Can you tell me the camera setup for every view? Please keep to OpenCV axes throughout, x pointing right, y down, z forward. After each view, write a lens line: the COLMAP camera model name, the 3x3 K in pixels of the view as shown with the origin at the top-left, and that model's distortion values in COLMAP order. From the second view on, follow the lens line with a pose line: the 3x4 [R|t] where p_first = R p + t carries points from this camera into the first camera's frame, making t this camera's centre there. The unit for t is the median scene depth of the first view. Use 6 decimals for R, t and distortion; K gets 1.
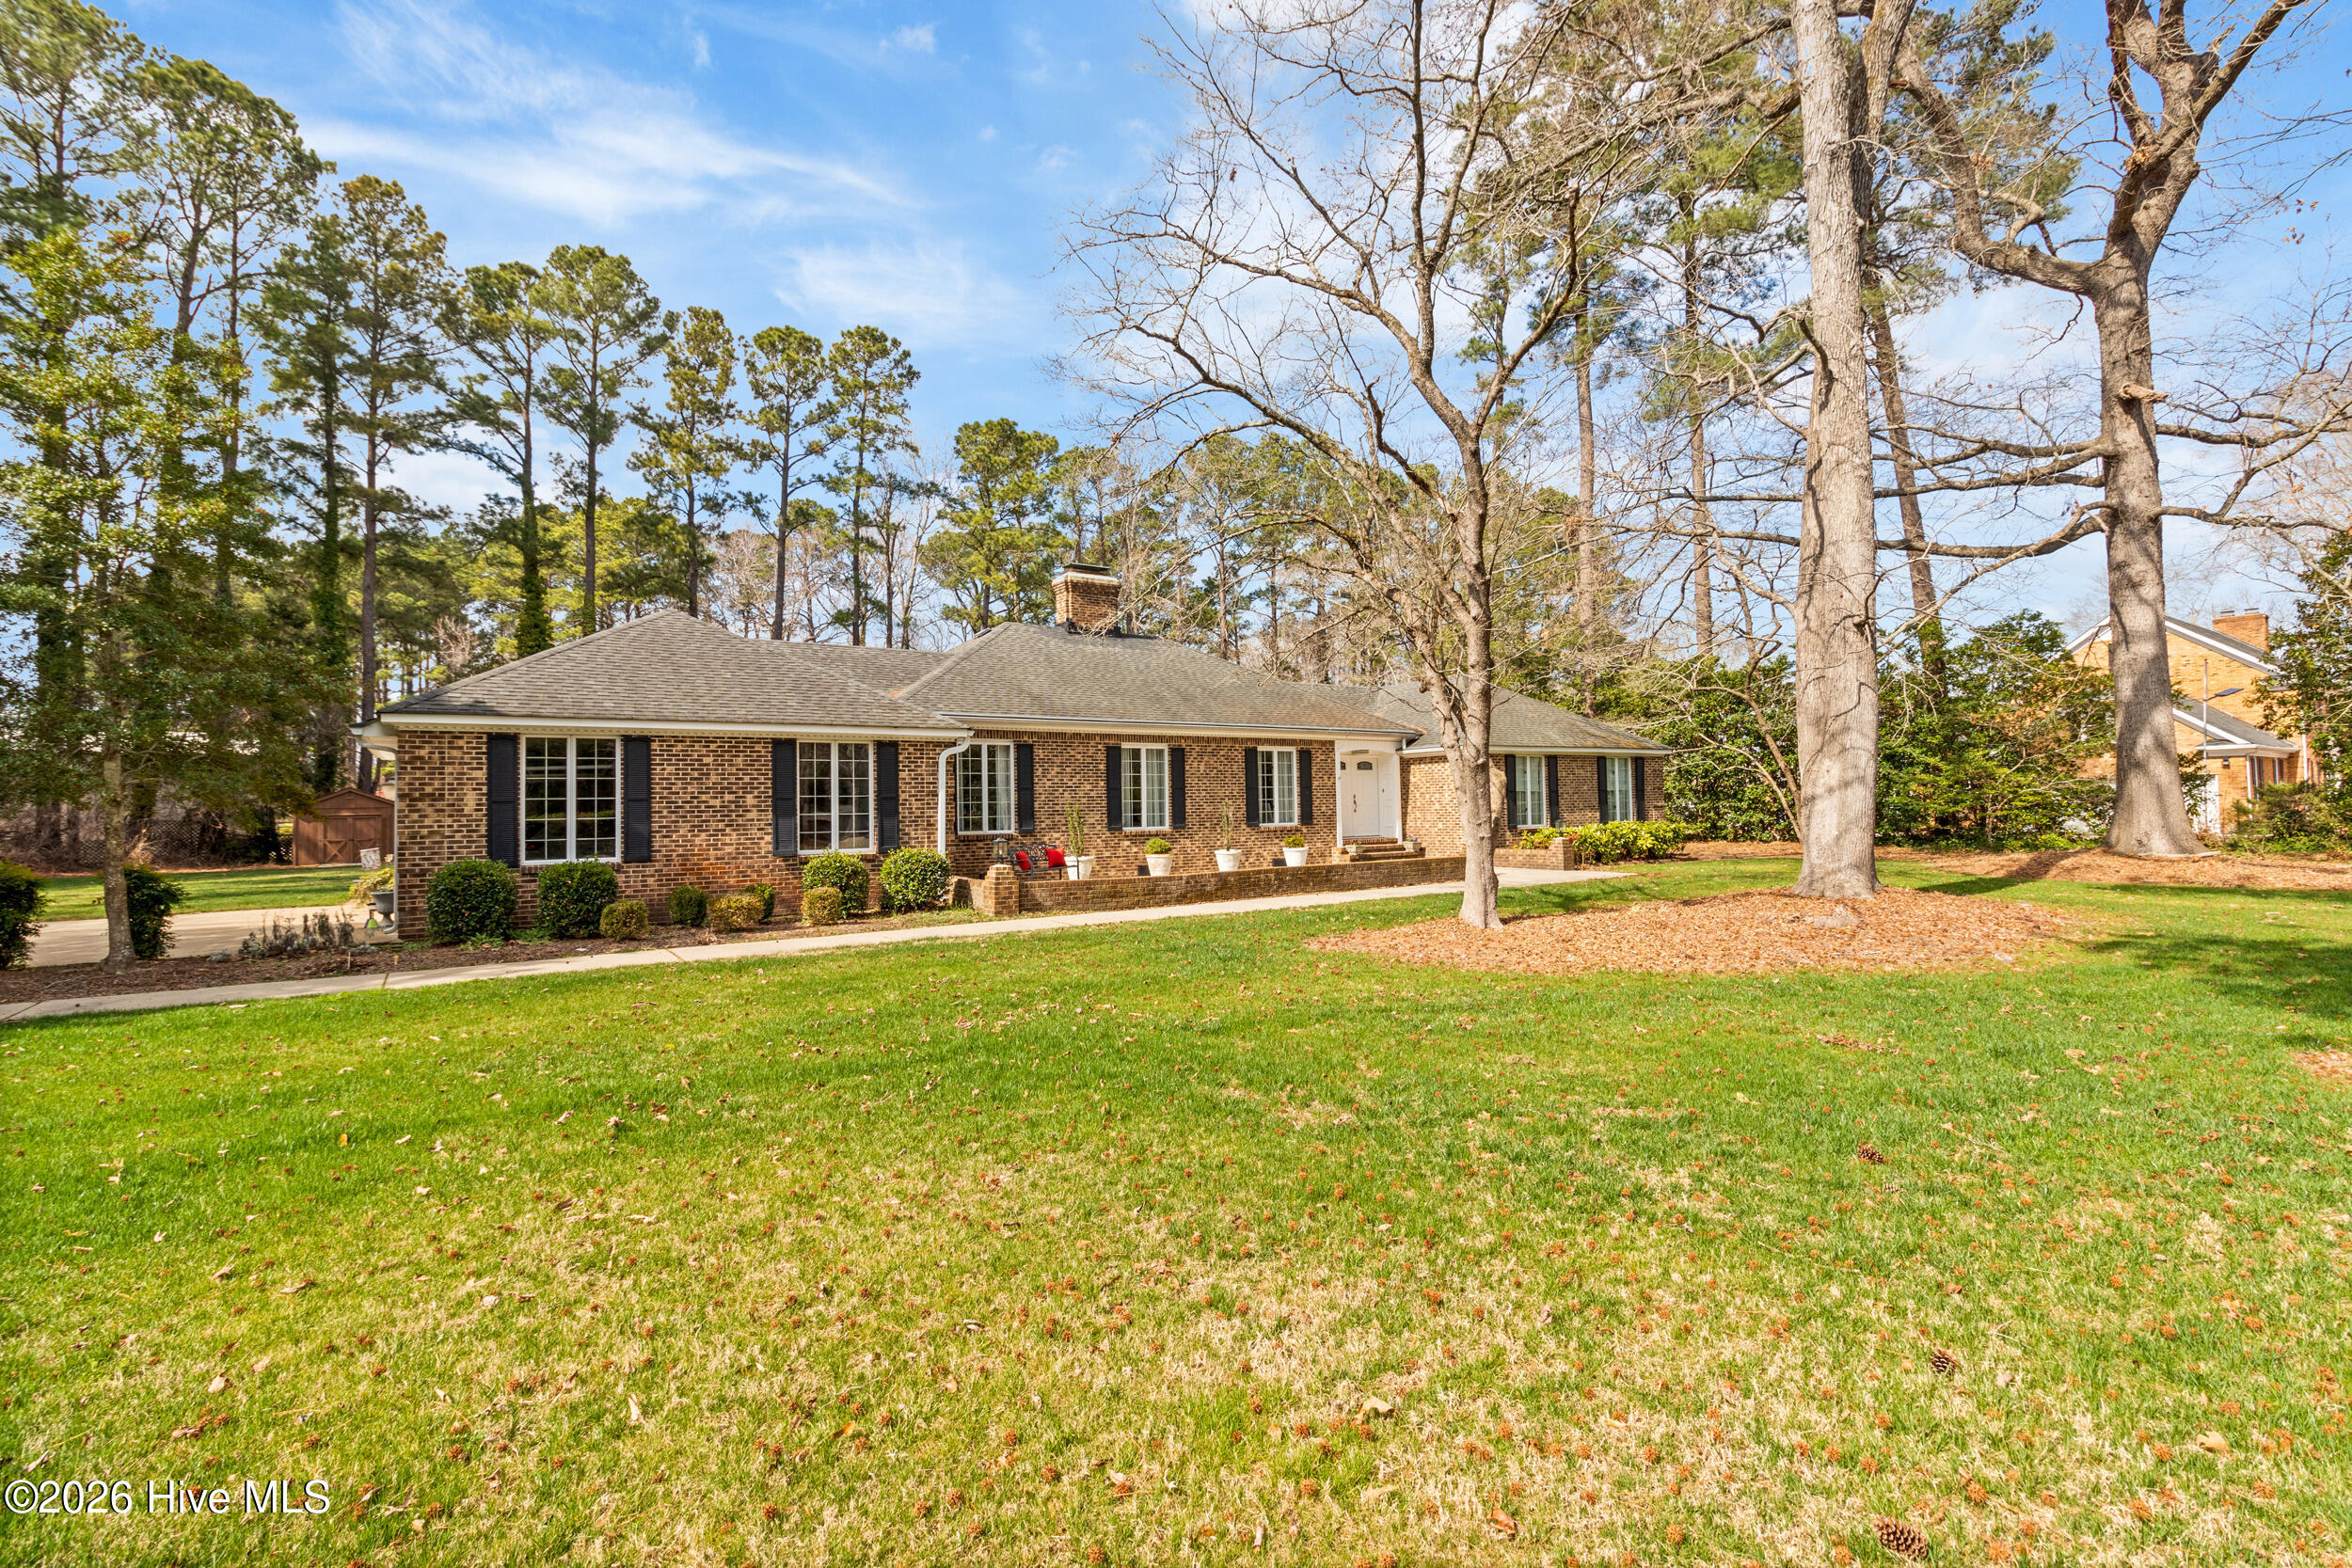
lens RADIAL K [[1054.9, 0, 1186.7], [0, 1054.9, 775.8], [0, 0, 1]] dist [0.000667, 0.000069]
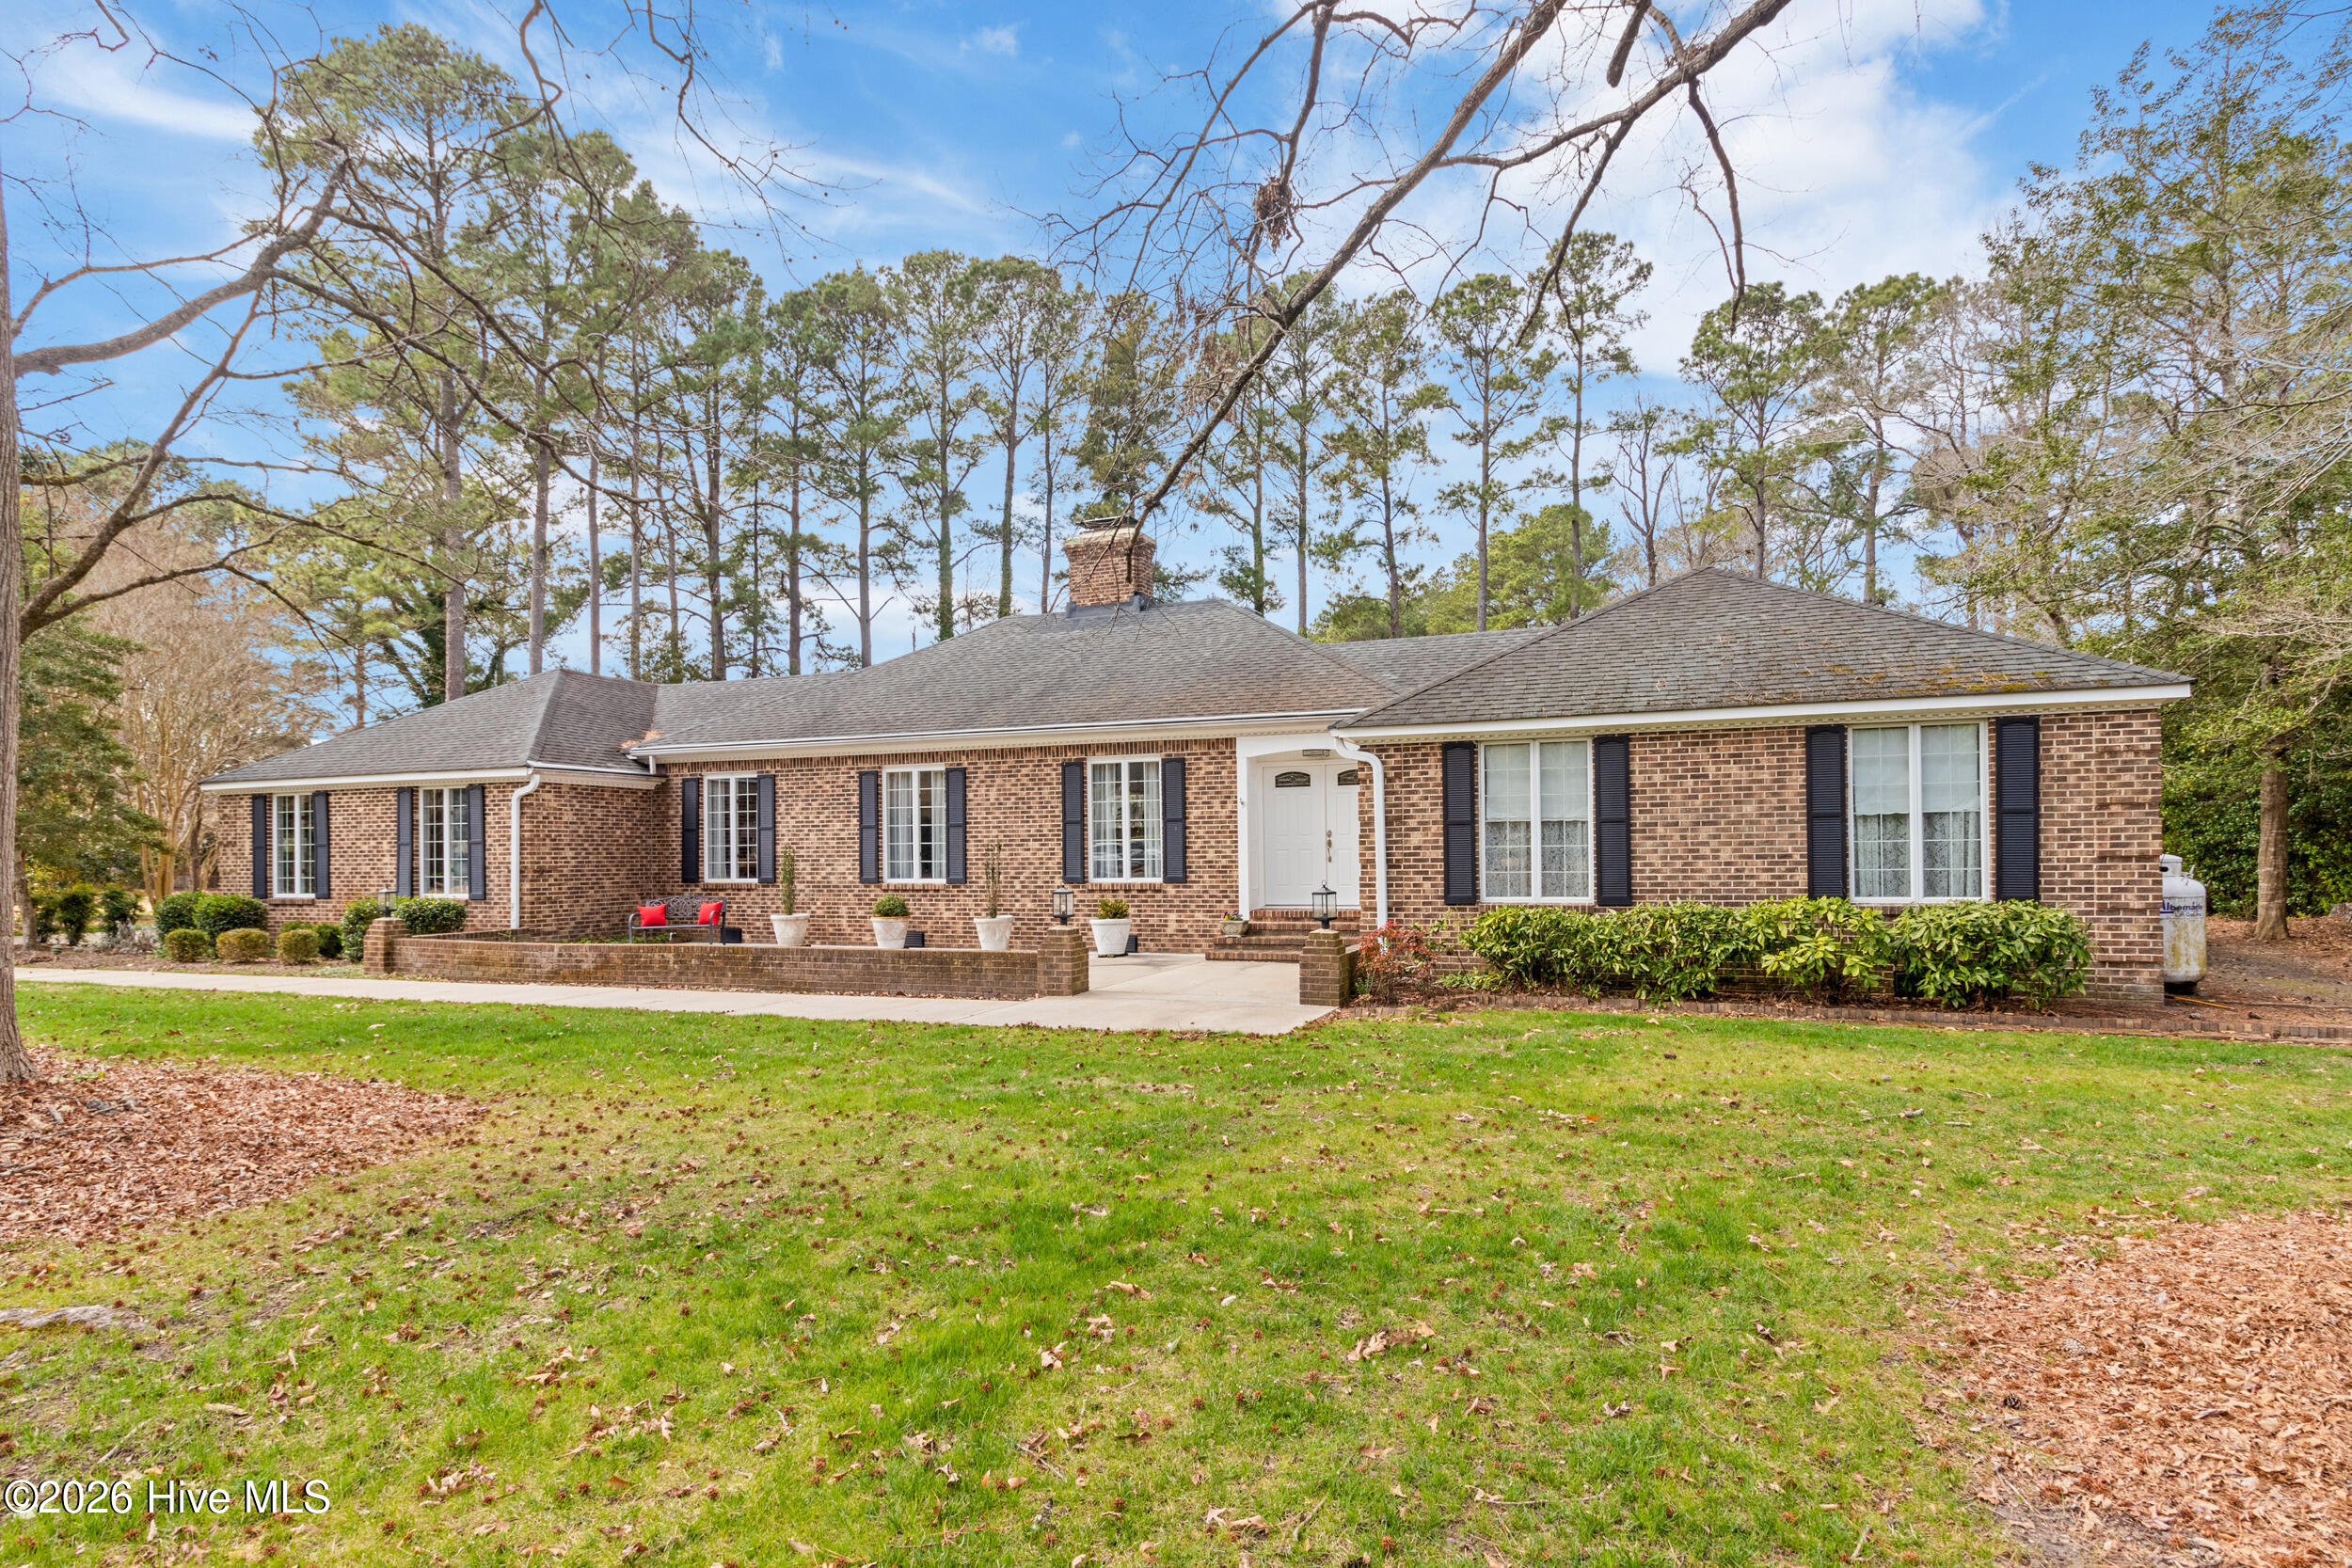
lens RADIAL K [[1176.6, 0, 1216.4], [0, 1176.6, 868.4], [0, 0, 1]] dist [0.000932, 0.000083]
pose [[0.577956, 0.021249, -0.815791, 0.788837], [0.025848, 0.998683, 0.044326, 0.011188], [0.815659, -0.046705, 0.576645, 0.741470]]
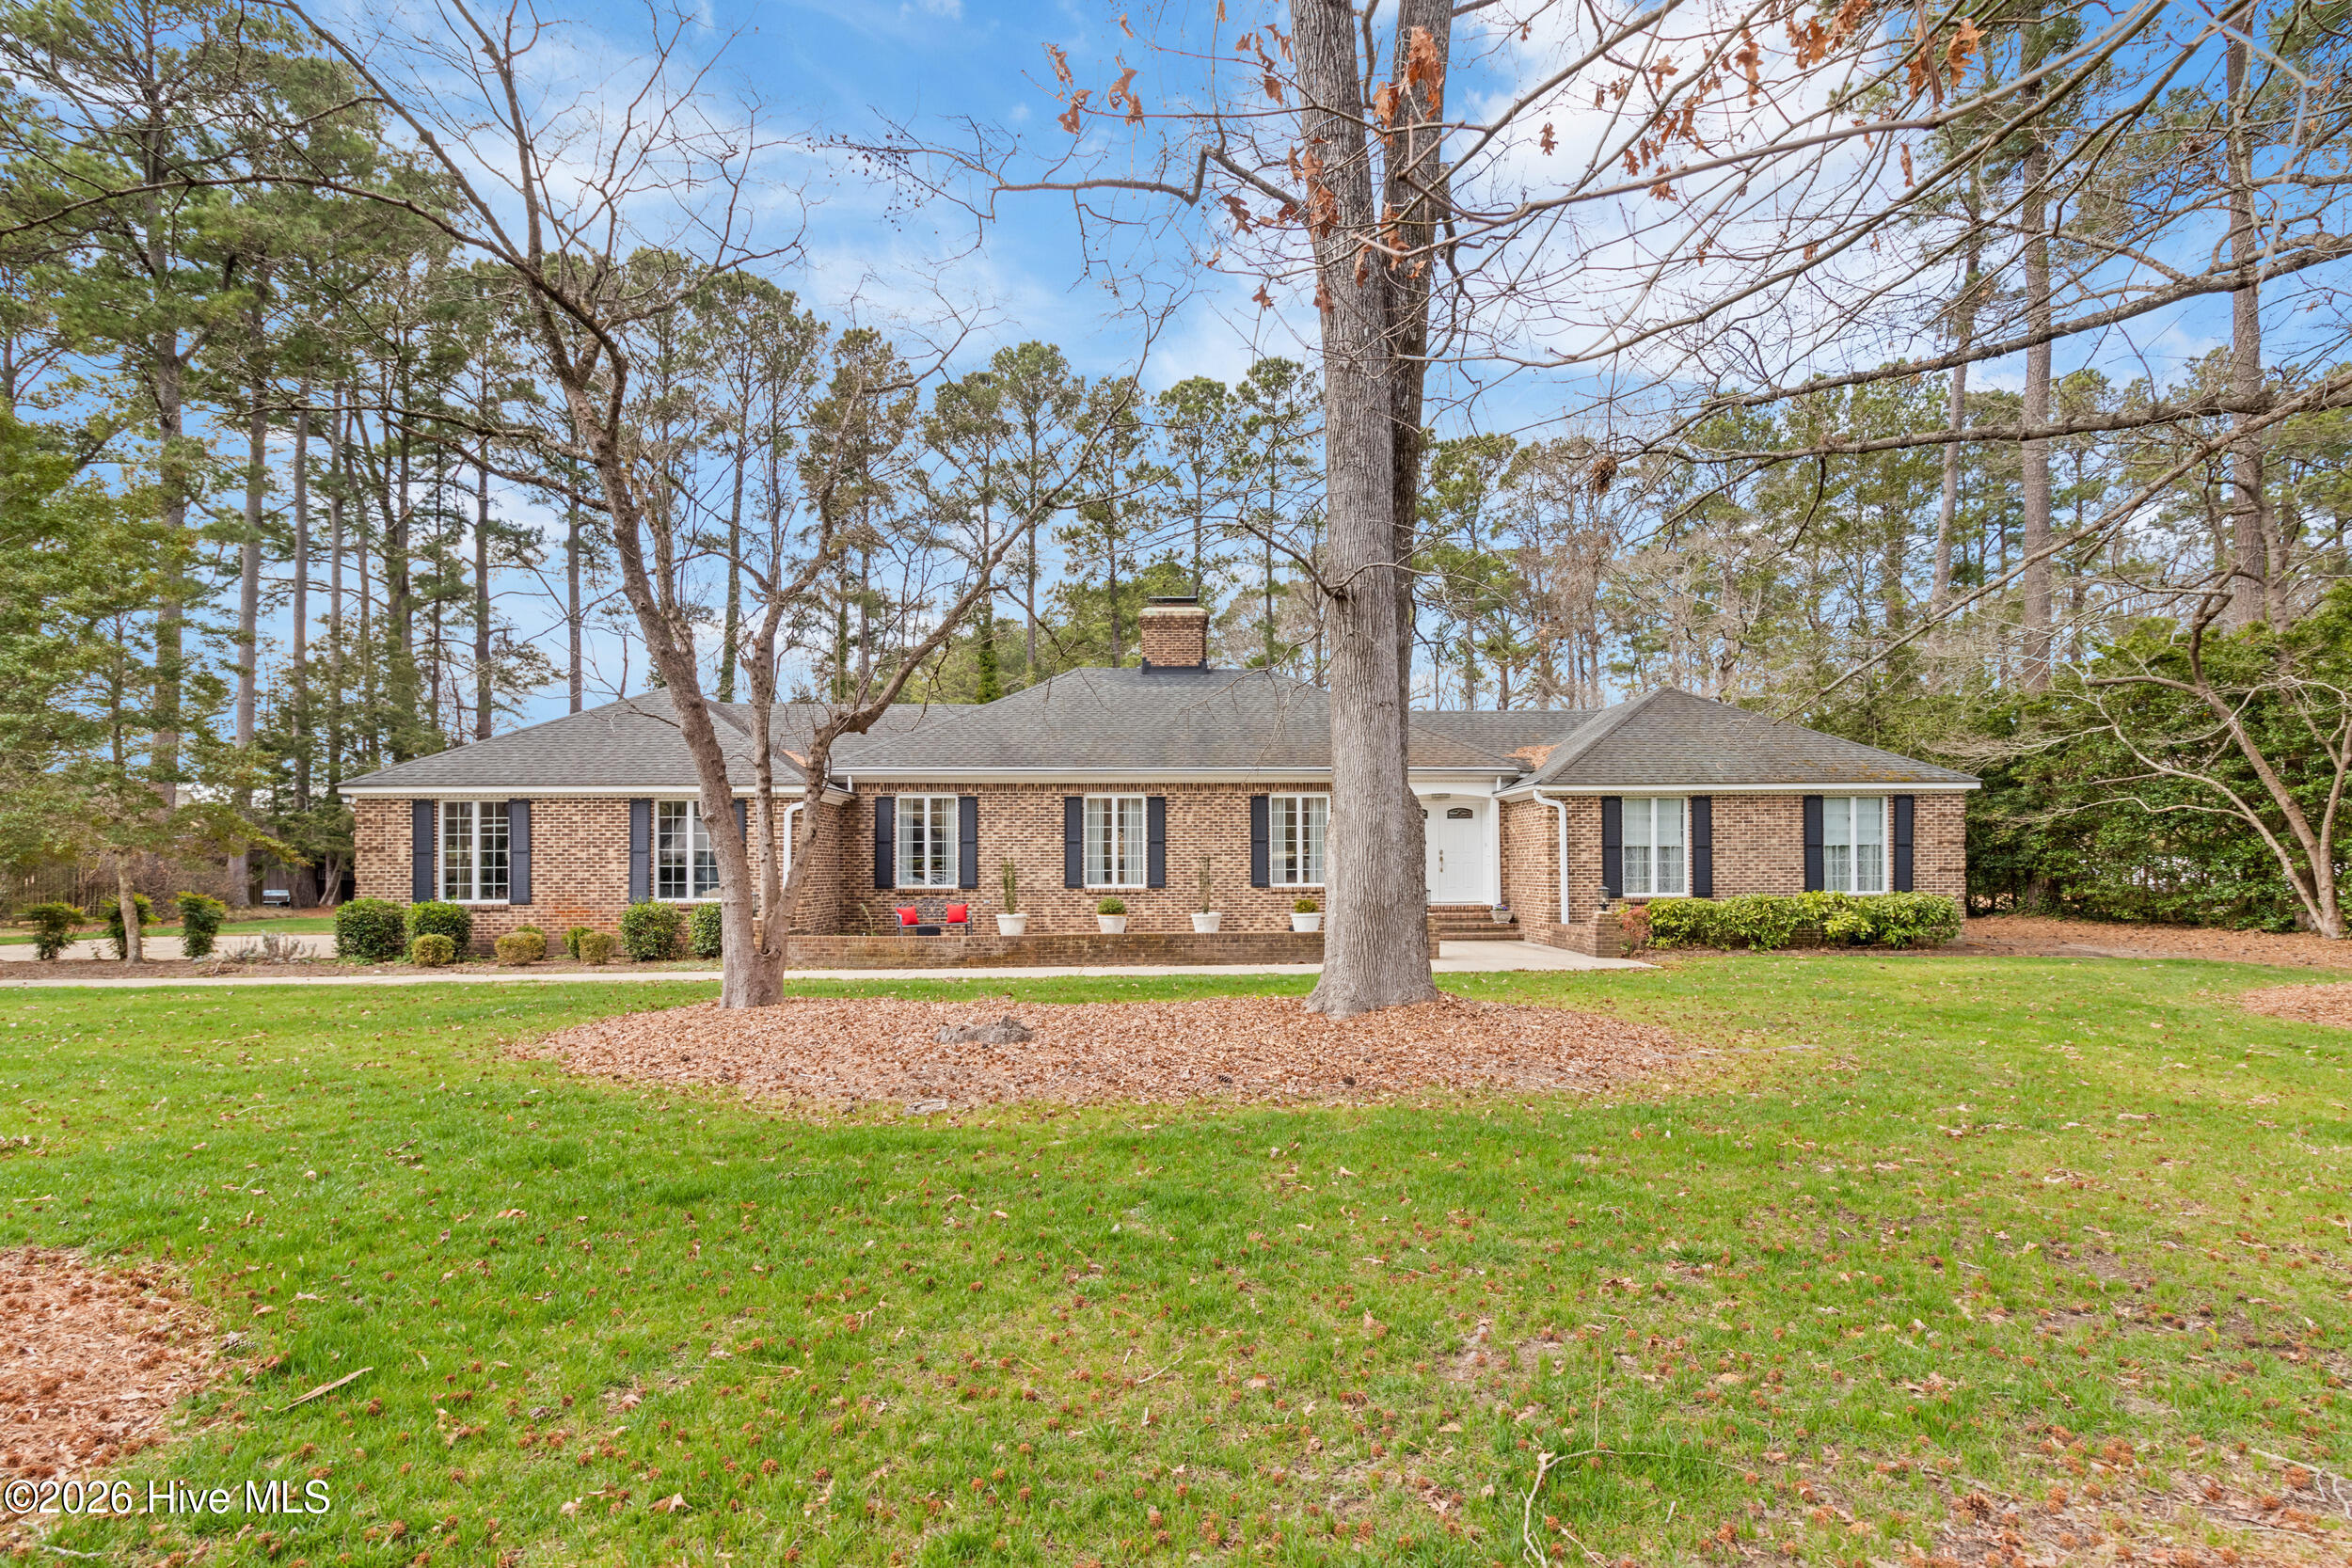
lens RADIAL K [[1131.0, 0, 1207.6], [0, 1131.0, 876.5], [0, 0, 1]] dist [0.002157, 0.000113]
pose [[0.847386, 0.018078, -0.530669, 0.578356], [0.006573, 0.998987, 0.044528, -0.001348], [0.530936, -0.041220, 0.846409, 0.228722]]
